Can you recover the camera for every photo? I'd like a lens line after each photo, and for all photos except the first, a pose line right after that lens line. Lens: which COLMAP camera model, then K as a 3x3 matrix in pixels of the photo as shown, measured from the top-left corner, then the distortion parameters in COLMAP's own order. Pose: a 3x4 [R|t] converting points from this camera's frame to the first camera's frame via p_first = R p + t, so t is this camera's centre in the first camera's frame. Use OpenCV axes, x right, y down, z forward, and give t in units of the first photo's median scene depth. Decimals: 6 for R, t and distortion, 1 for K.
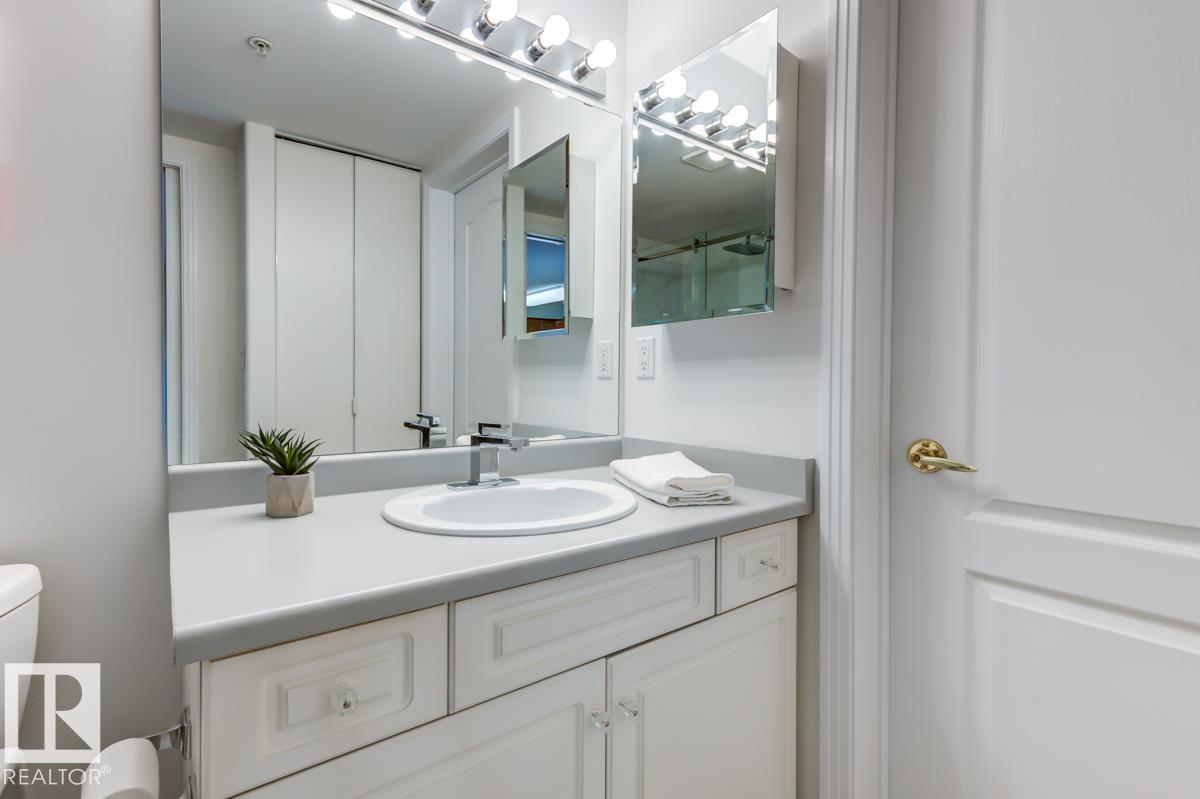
lens RADIAL K [[509.8, 0, 586.8], [0, 509.8, 377.2], [0, 0, 1]] dist [0.017324, -0.000324]
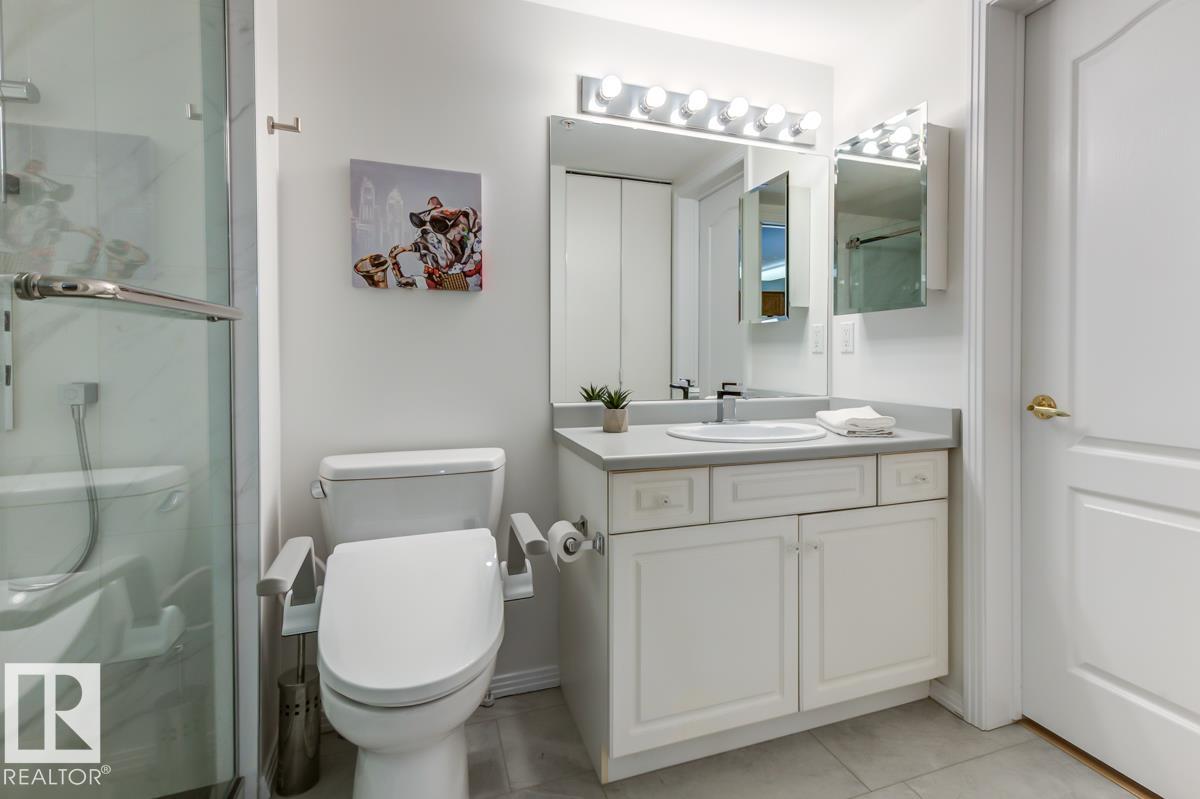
lens RADIAL K [[533.1, 0, 601.3], [0, 533.1, 367.7], [0, 0, 1]] dist [0.000309, -0.000131]
pose [[0.913084, 0.003481, -0.407756, 0.115804], [0.009434, 0.999516, 0.029659, -0.007747], [0.407662, -0.030927, 0.912609, -0.644294]]
